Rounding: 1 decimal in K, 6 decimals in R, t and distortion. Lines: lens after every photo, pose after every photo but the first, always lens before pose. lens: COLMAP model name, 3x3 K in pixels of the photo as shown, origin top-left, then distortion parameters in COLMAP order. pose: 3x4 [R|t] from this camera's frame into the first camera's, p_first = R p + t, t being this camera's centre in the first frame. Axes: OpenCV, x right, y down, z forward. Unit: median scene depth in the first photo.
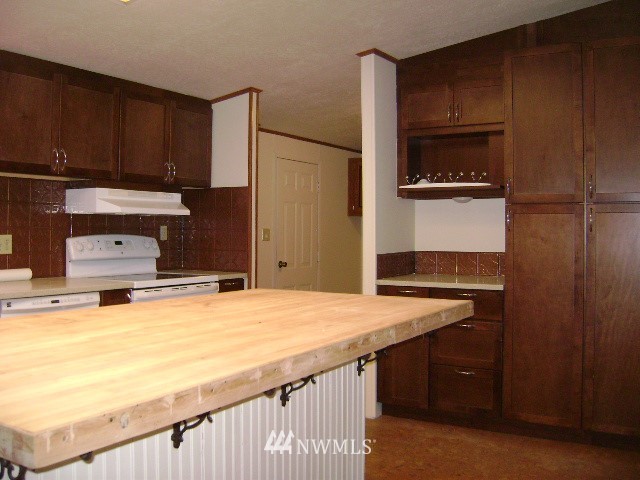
lens RADIAL K [[663.4, 0, 321.1], [0, 663.4, 225.1], [0, 0, 1]] dist [-0.168805, 0.131419]
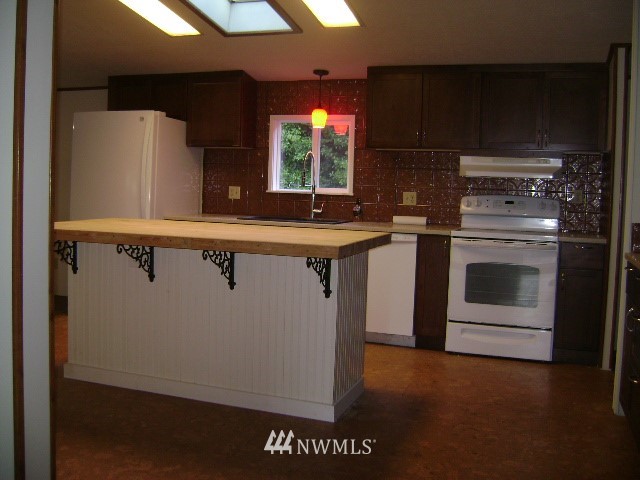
lens RADIAL K [[663.4, 0, 321.1], [0, 663.4, 225.1], [0, 0, 1]] dist [-0.168805, 0.131419]
pose [[0.202302, 0.058308, -0.977586, 0.834397], [-0.022249, 0.998242, 0.054936, 0.011703], [0.979070, 0.010637, 0.203244, 0.468232]]
